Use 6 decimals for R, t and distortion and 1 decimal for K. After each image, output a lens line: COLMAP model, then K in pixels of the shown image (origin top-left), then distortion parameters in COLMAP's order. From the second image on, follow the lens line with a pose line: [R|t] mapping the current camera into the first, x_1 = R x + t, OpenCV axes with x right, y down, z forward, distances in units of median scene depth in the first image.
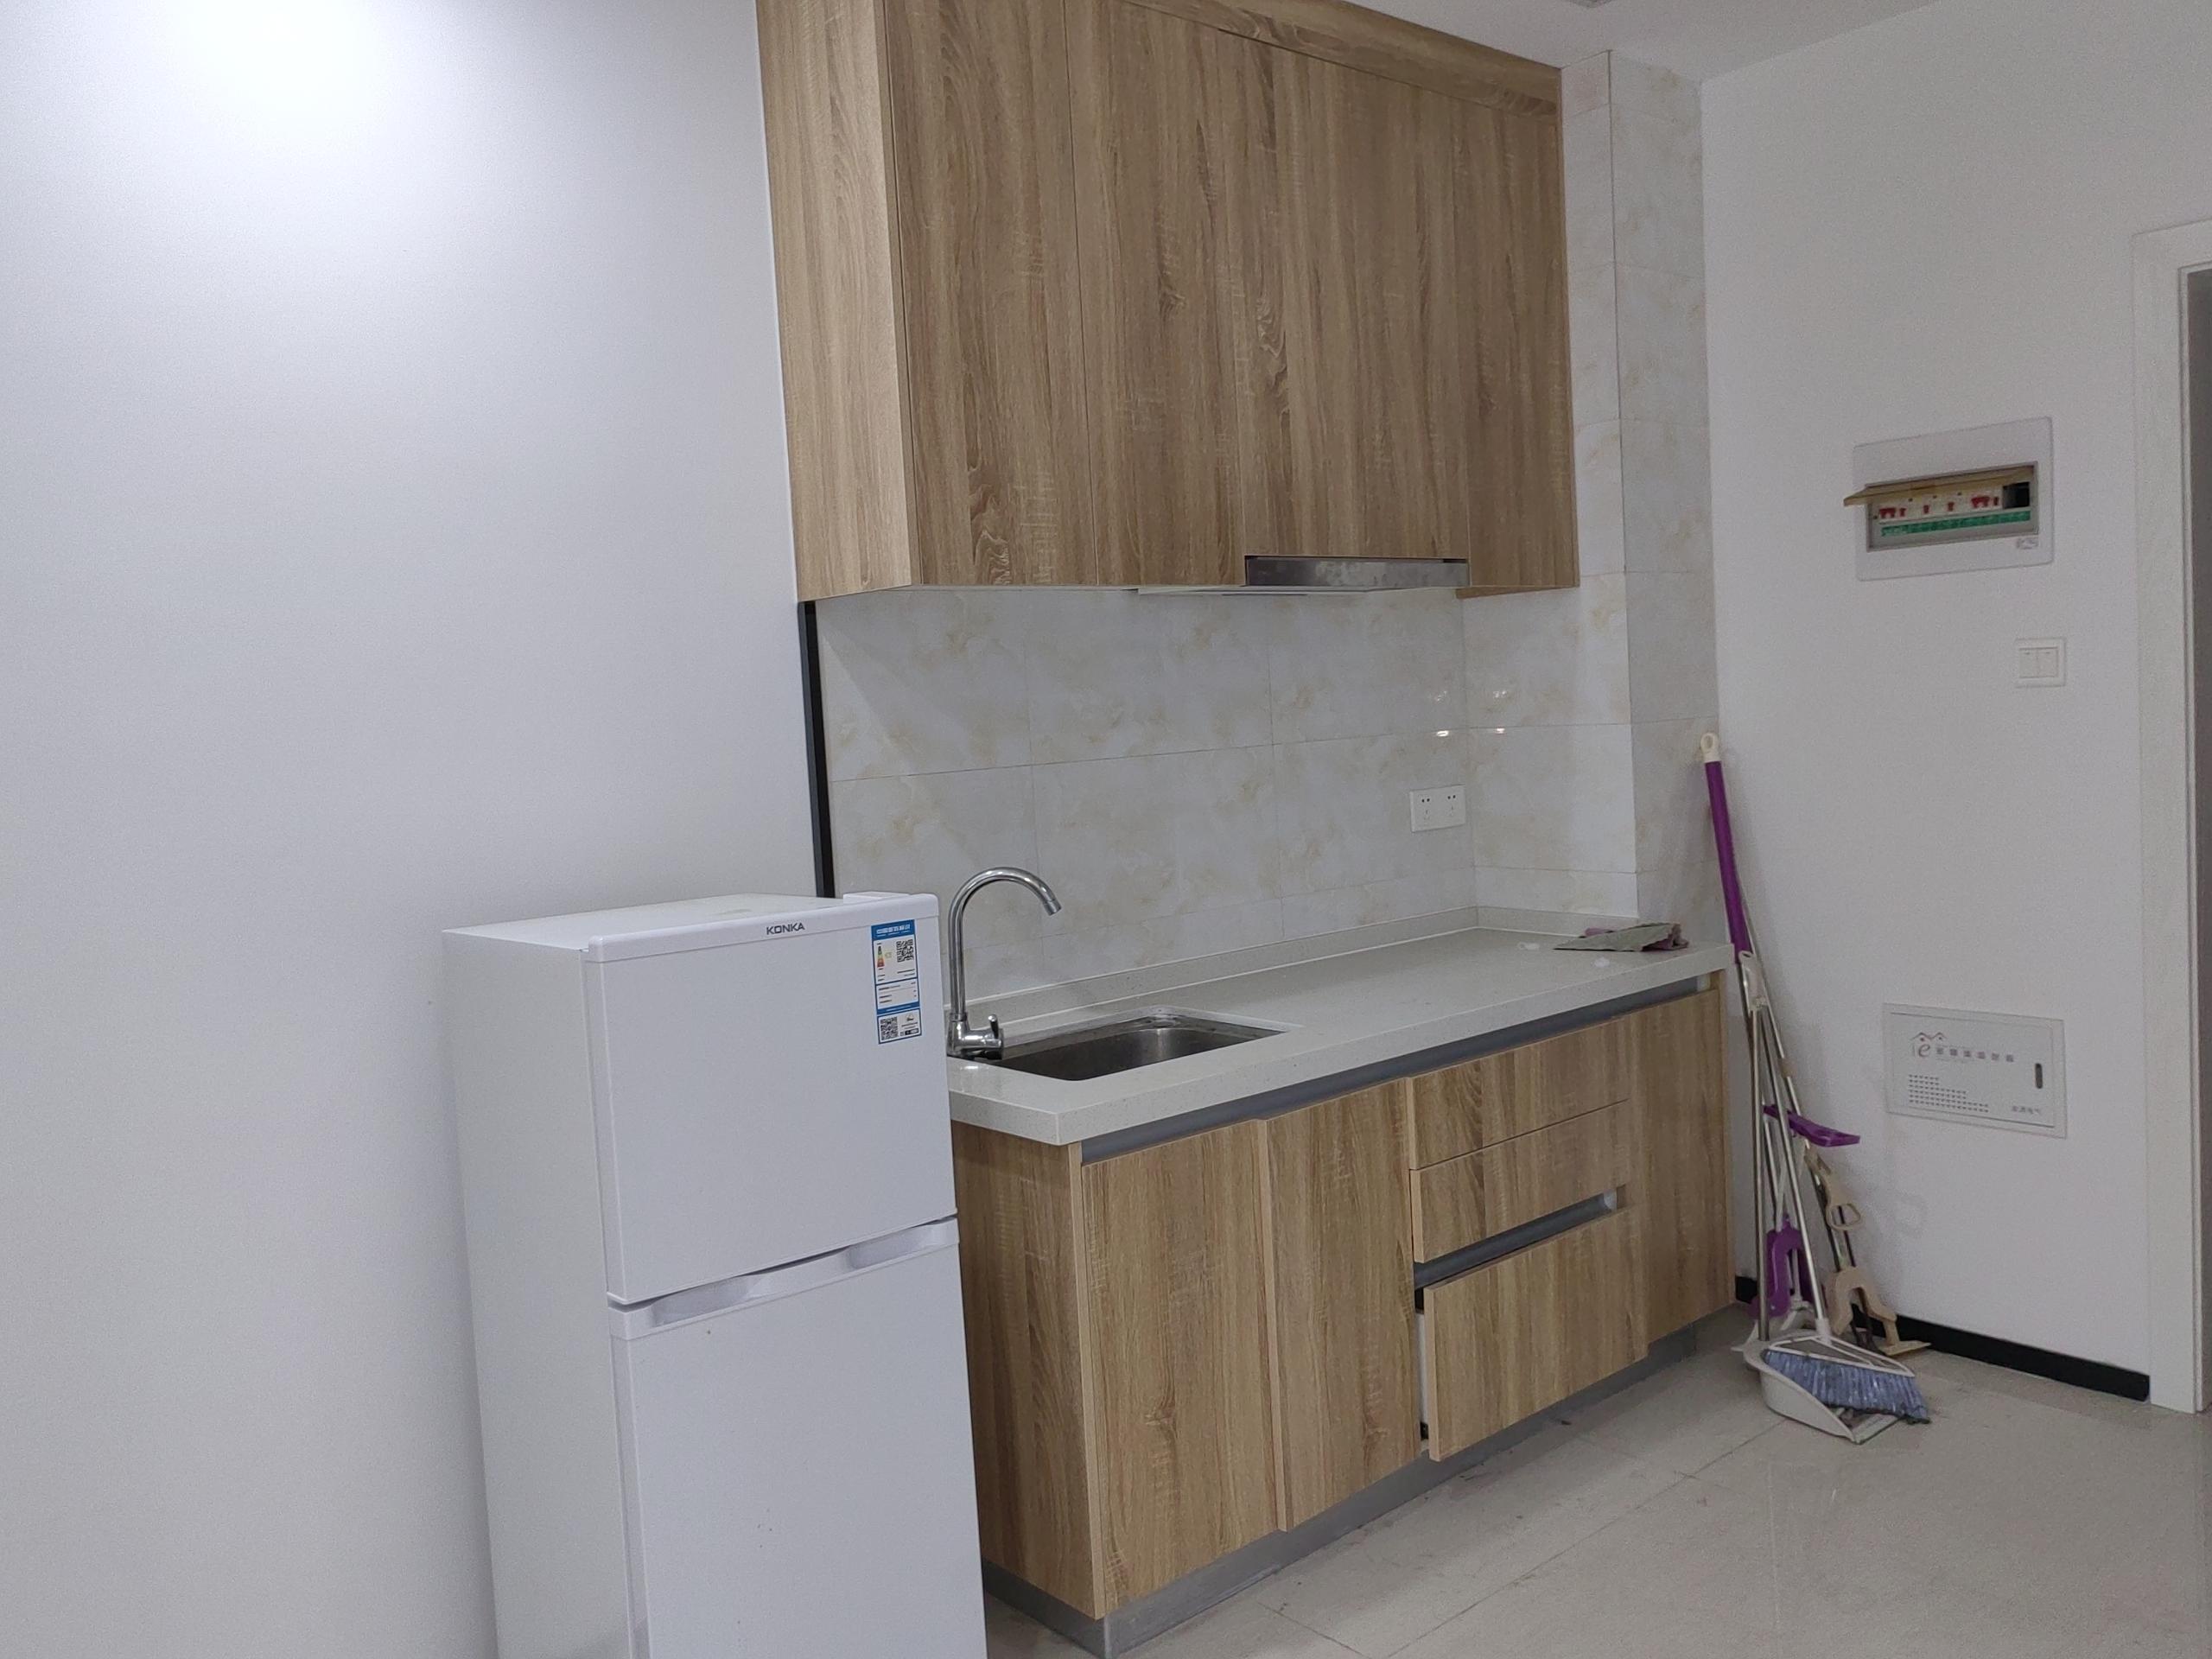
lens RADIAL K [[1754.4, 0, 1106.0], [0, 1754.4, 829.5], [0, 0, 1]] dist [-0.014588, 0.123589]
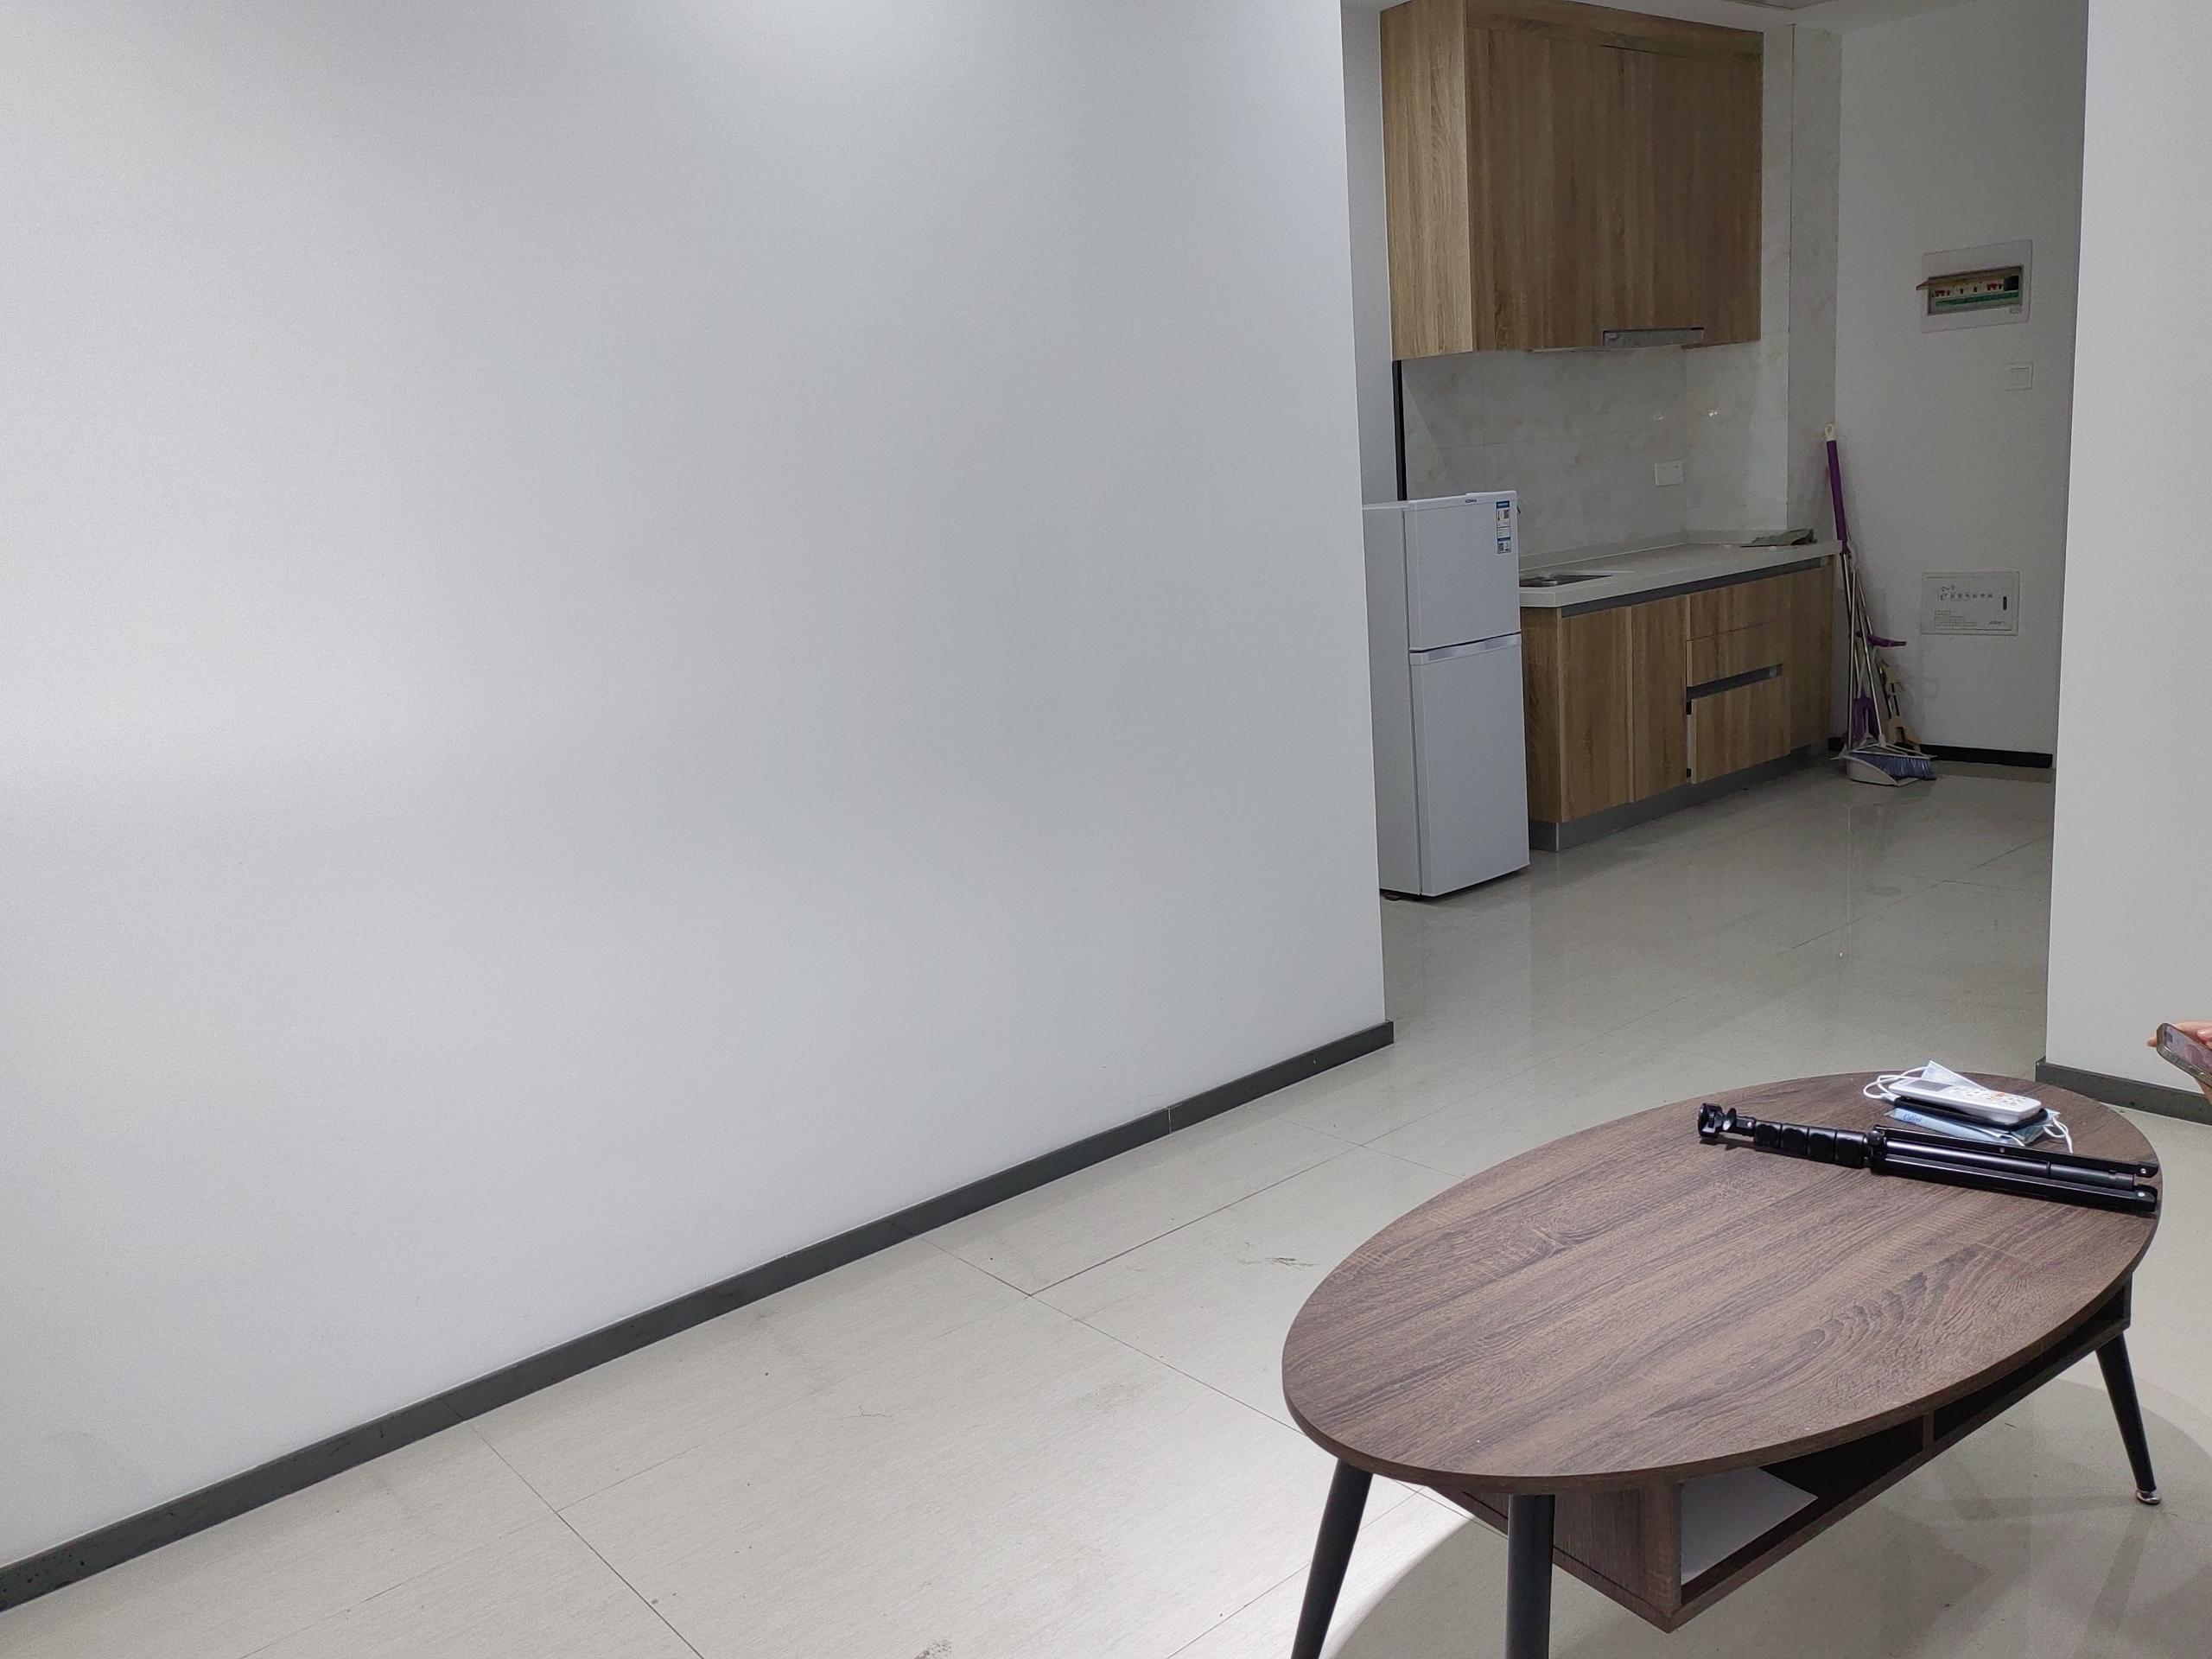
lens RADIAL K [[1754.4, 0, 1106.0], [0, 1754.4, 829.5], [0, 0, 1]] dist [-0.014588, 0.123589]
pose [[0.999804, -0.018949, -0.005667, -0.471484], [0.019547, 0.990374, 0.137033, 0.113769], [0.003016, -0.137117, 0.990550, -1.001878]]
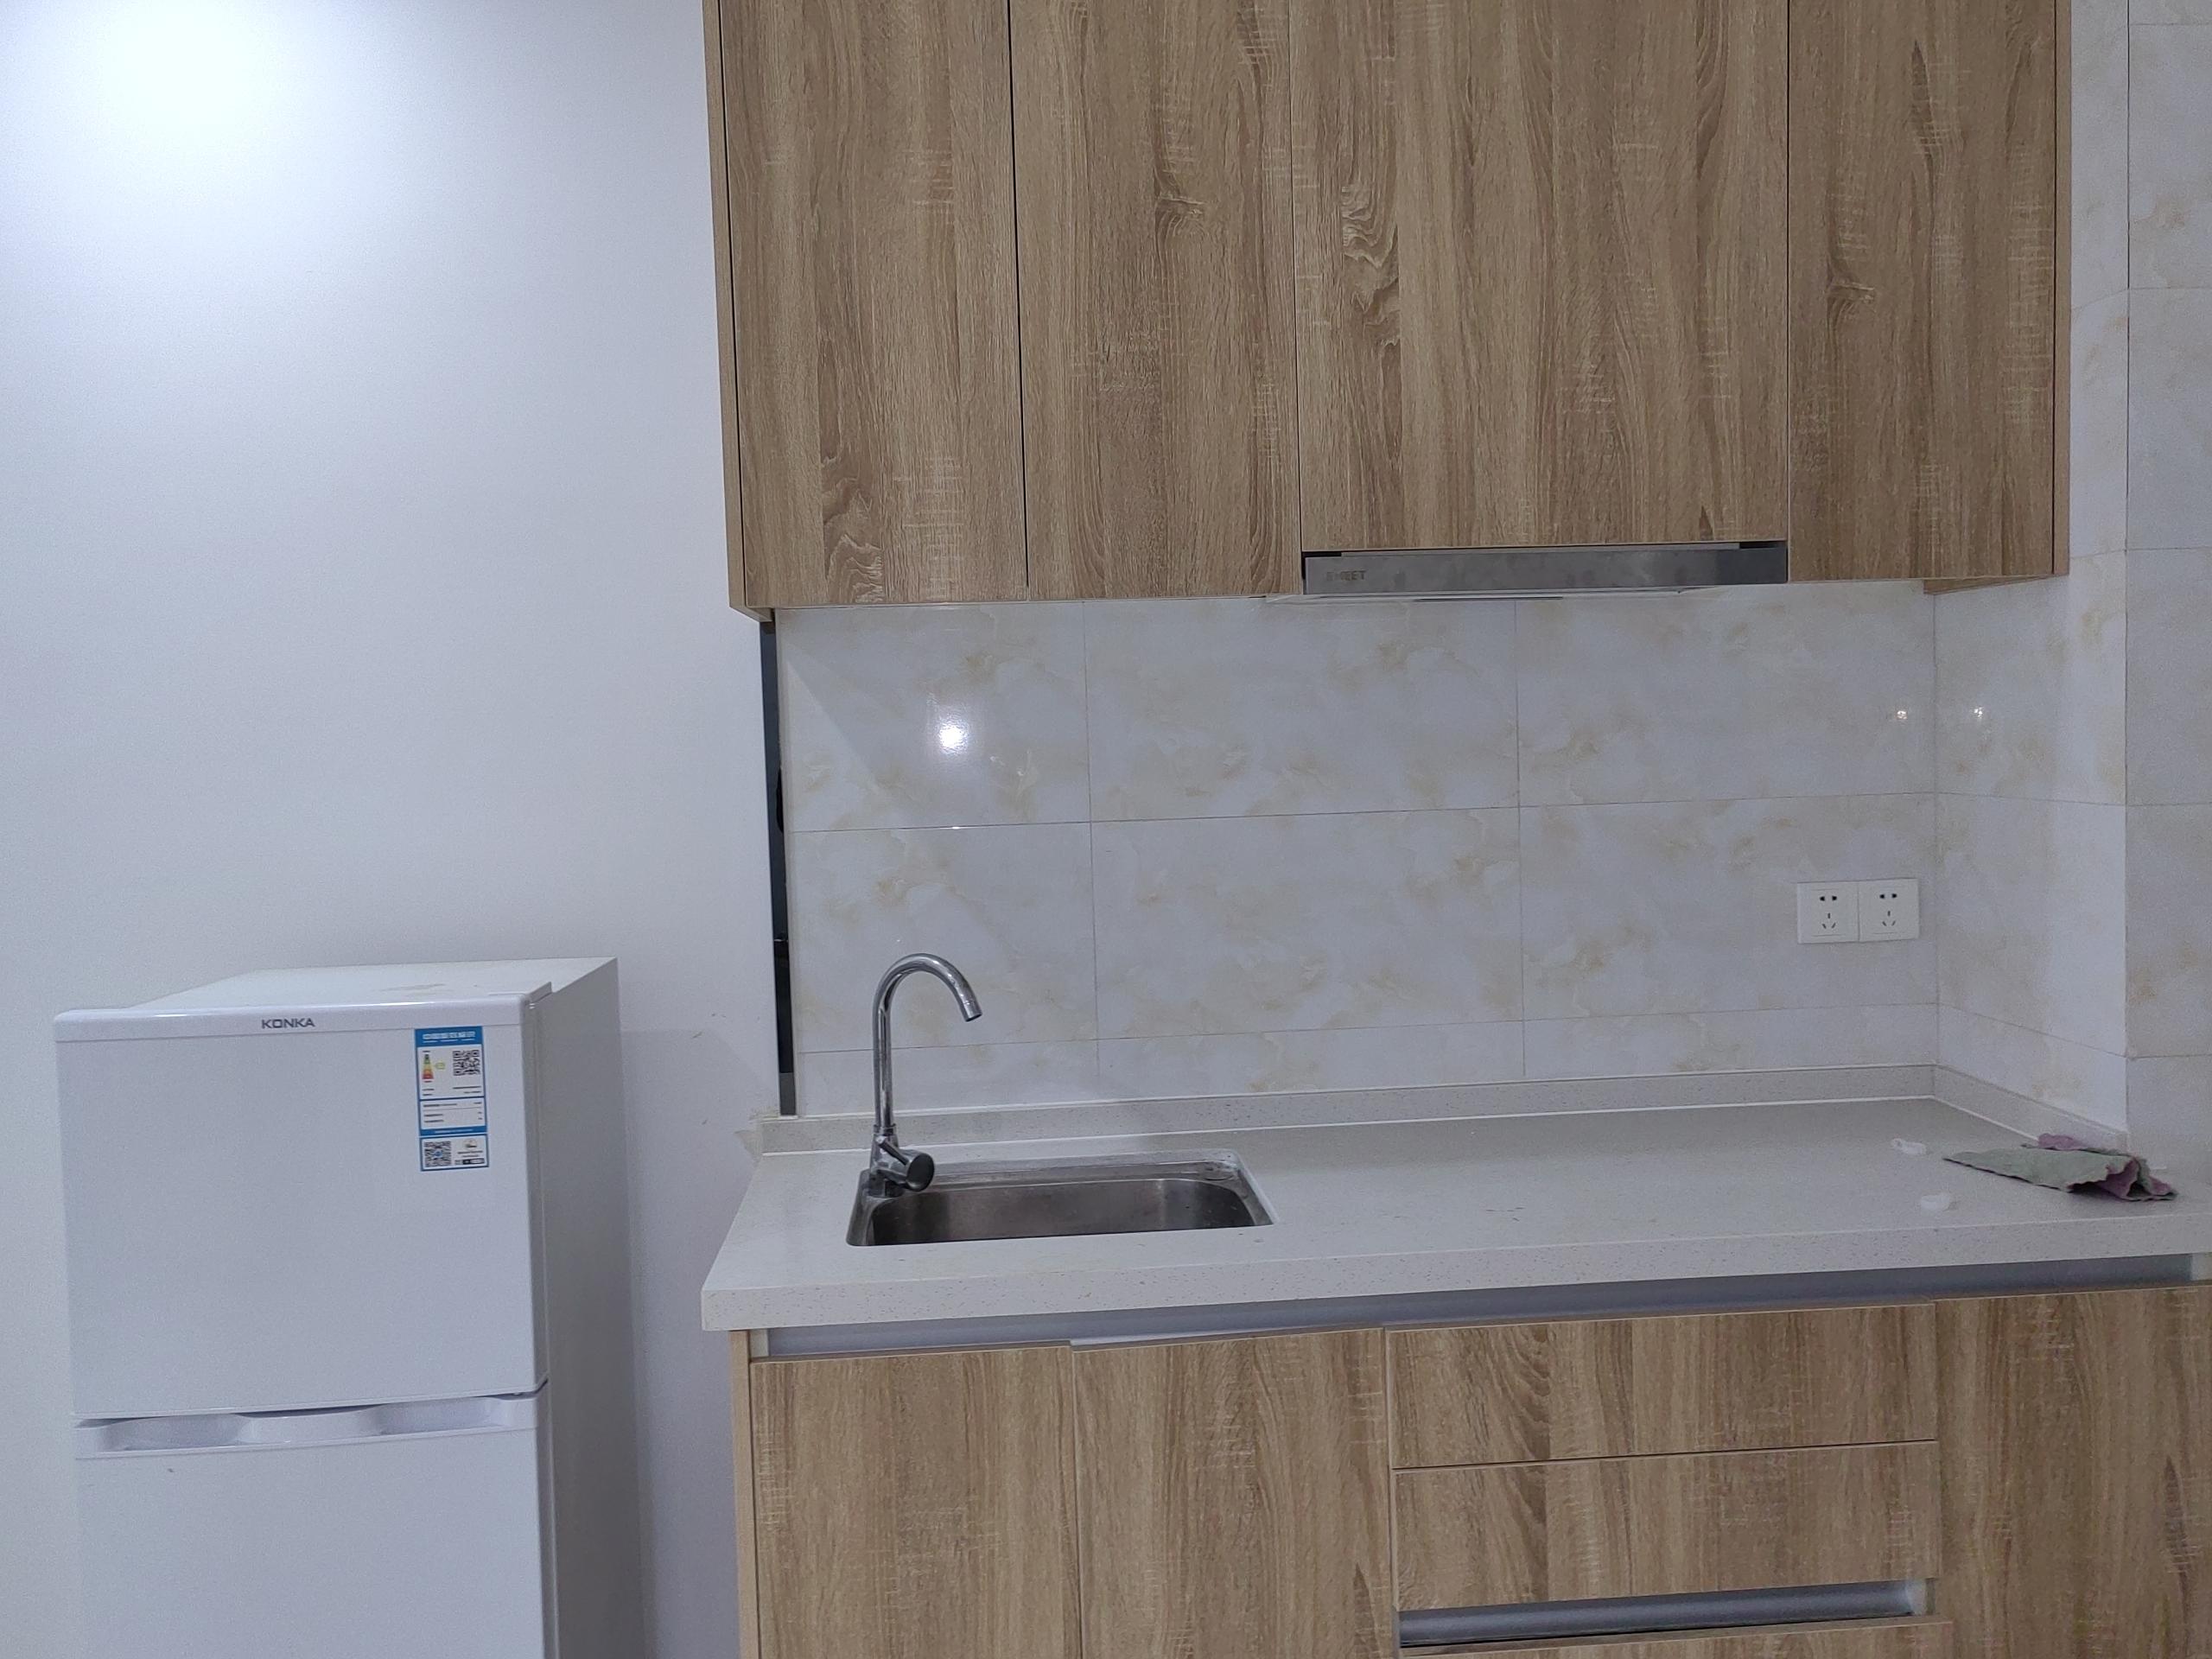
lens RADIAL K [[1754.4, 0, 1106.0], [0, 1754.4, 829.5], [0, 0, 1]] dist [-0.014588, 0.123589]
pose [[0.808446, 0.067028, -0.584742, 0.443919], [-0.058248, 0.997729, 0.033835, -0.062921], [0.585681, 0.006706, 0.810514, 0.374421]]
